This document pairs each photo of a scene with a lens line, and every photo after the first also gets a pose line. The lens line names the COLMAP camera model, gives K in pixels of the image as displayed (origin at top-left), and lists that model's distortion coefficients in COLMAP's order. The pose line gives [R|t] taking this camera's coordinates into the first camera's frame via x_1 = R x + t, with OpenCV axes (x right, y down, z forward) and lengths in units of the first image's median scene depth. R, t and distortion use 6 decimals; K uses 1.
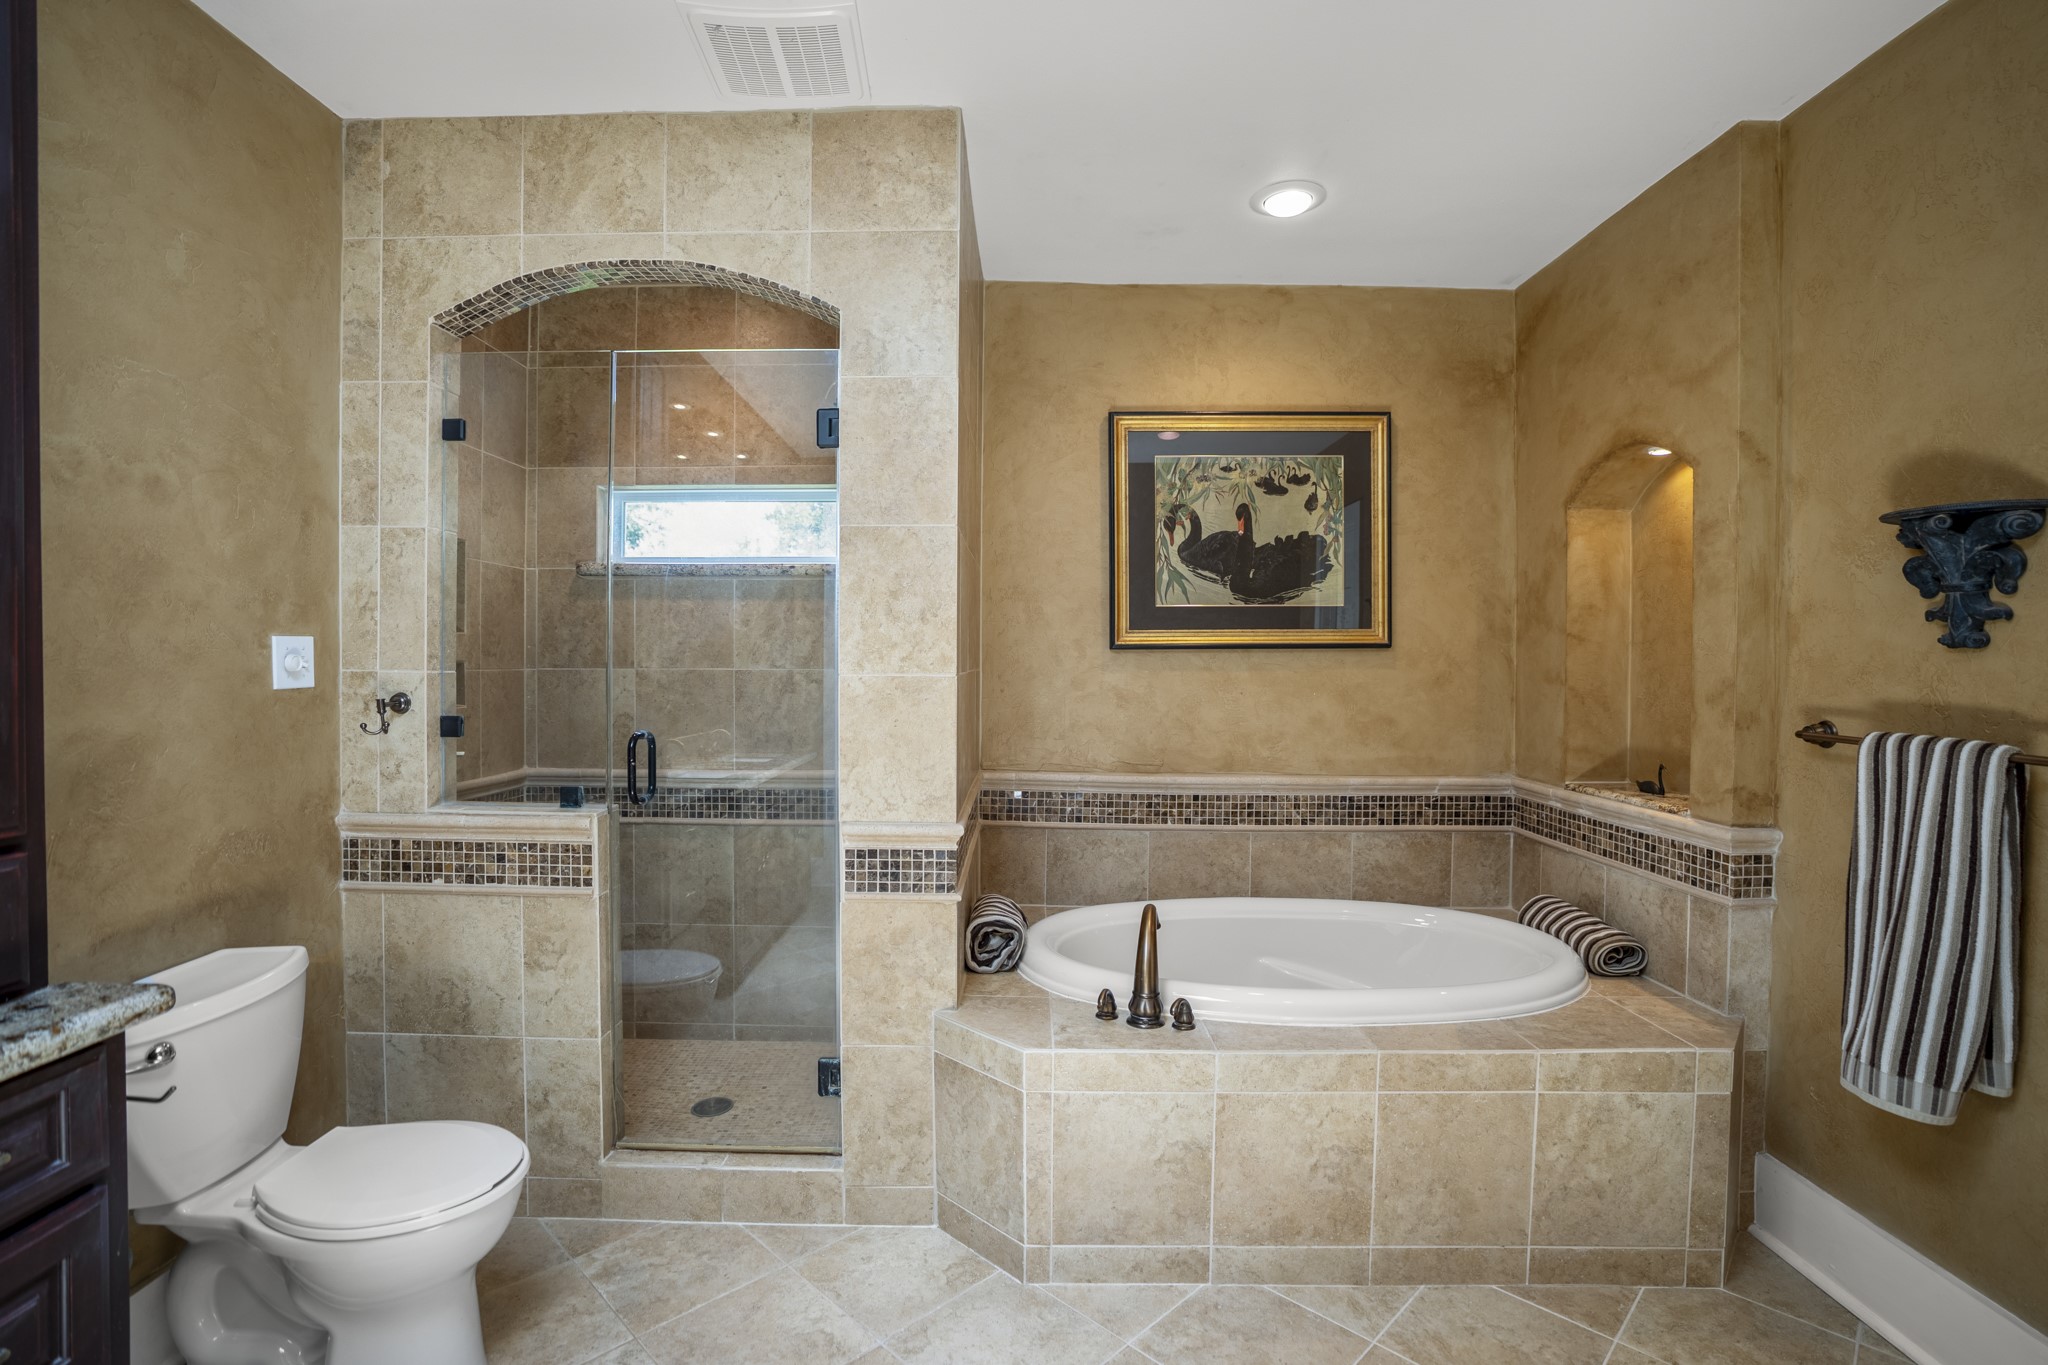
lens RADIAL K [[973.2, 0, 1016.2], [0, 973.2, 691.5], [0, 0, 1]] dist [-0.066875, 0.030276]
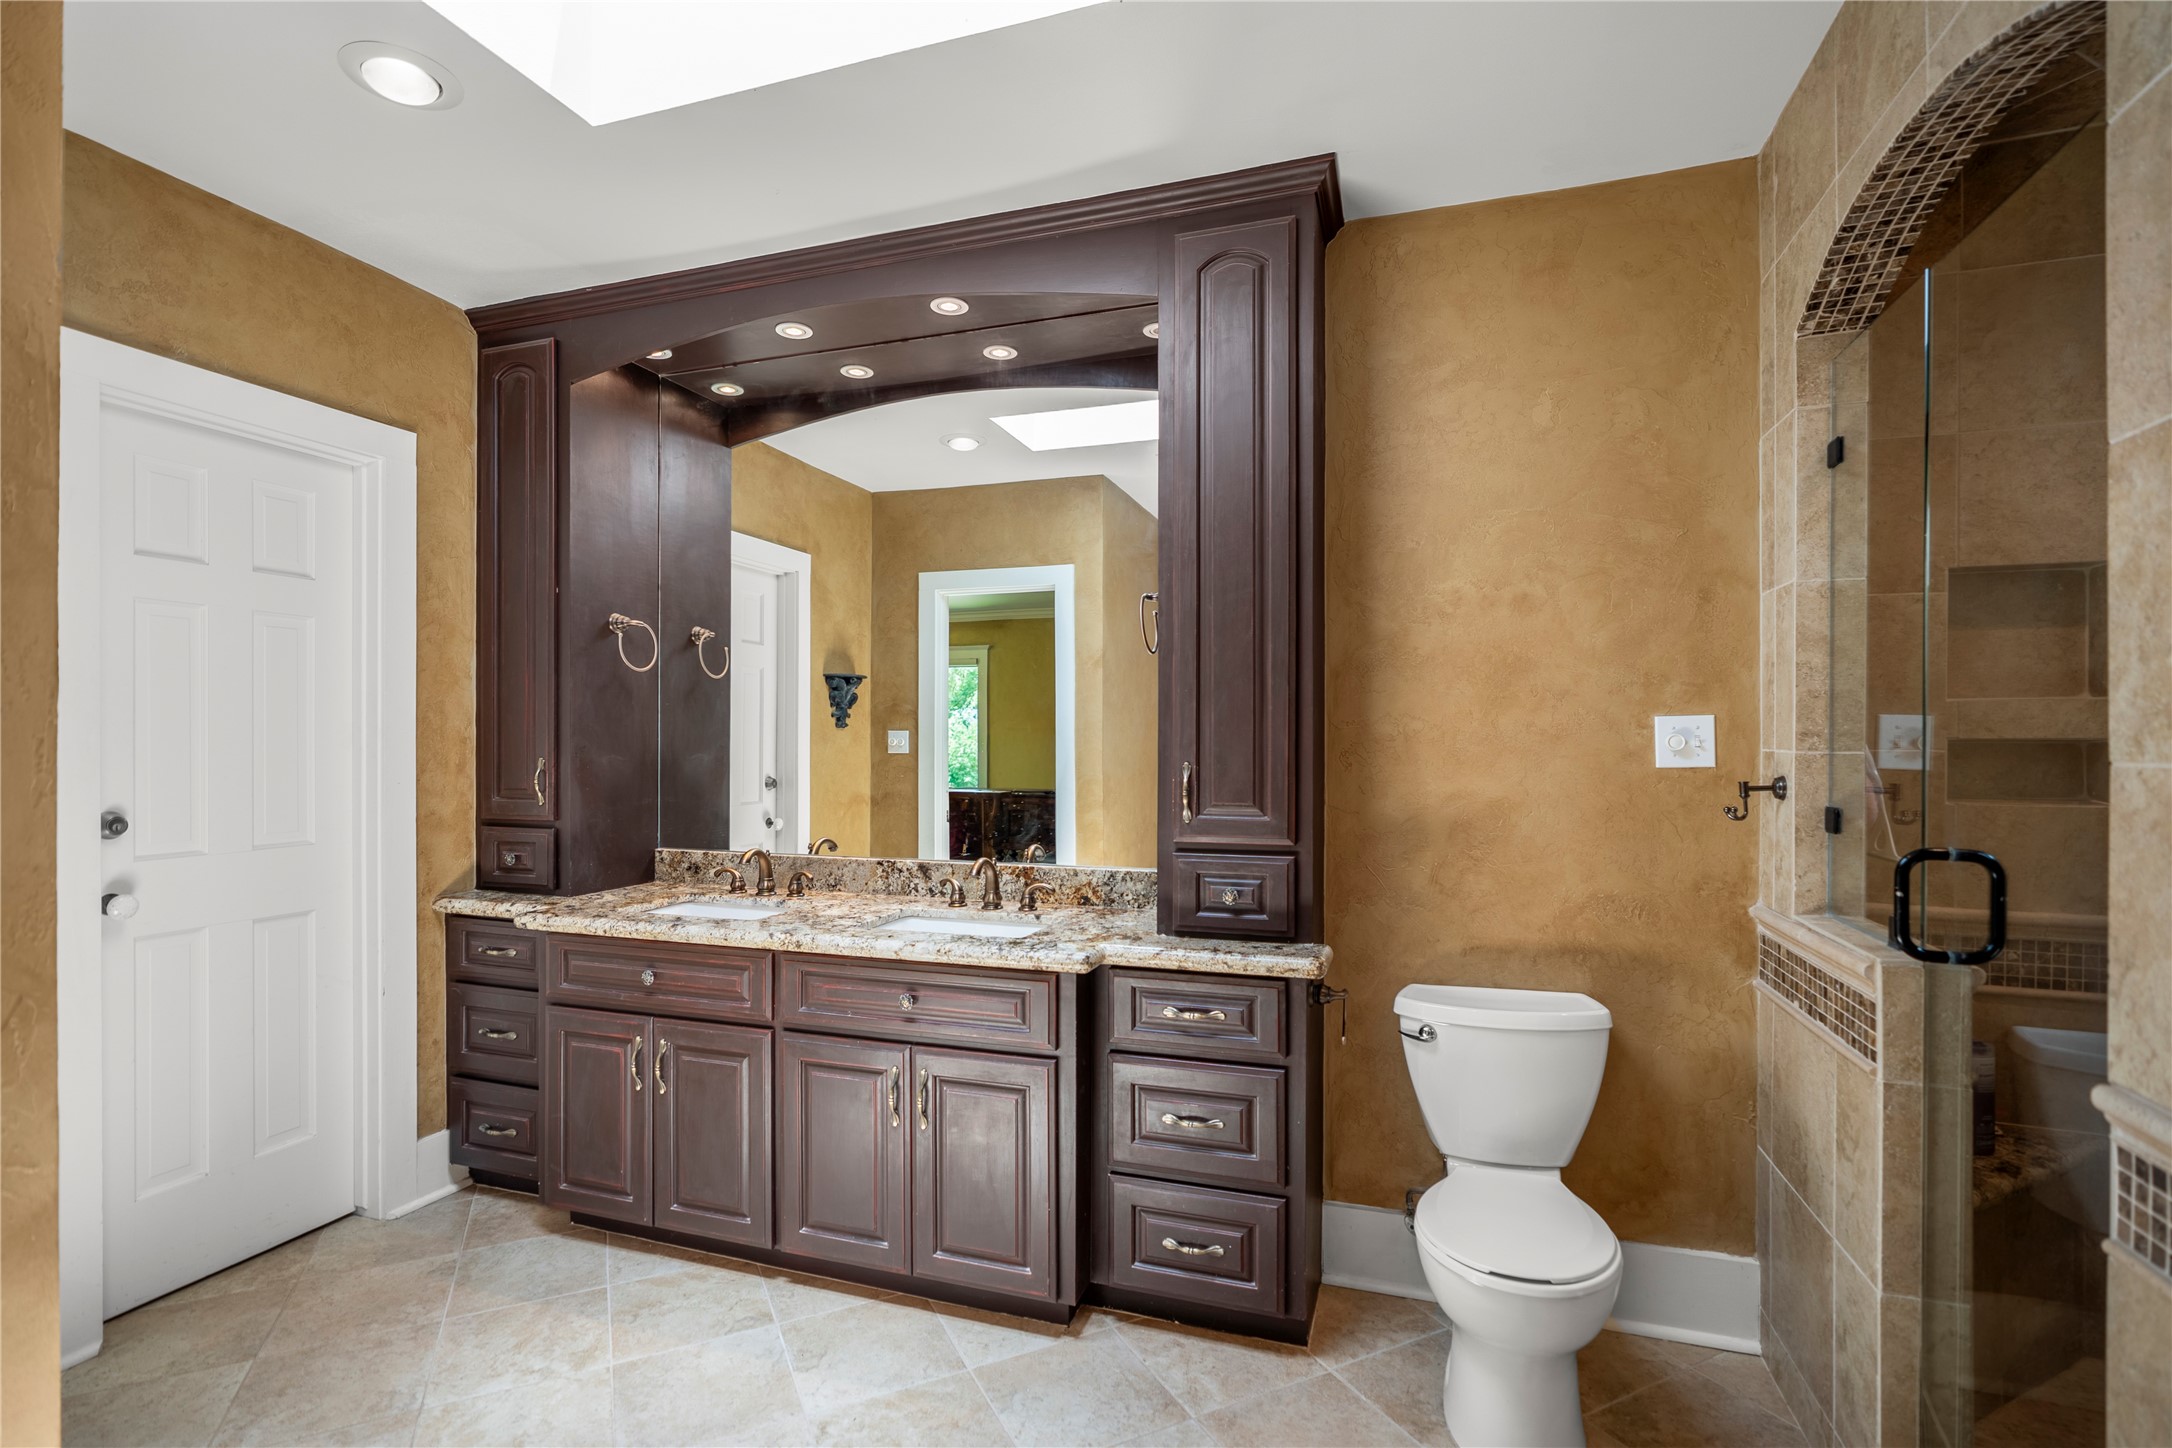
lens RADIAL K [[1030.3, 0, 1077.4], [0, 1030.3, 746.9], [0, 0, 1]] dist [-0.000960, 0.029511]
pose [[-0.317844, -0.000458, -0.948143, 0.511493], [-0.028286, 0.999559, 0.008999, -0.017783], [0.947721, 0.029680, -0.317717, 0.772820]]
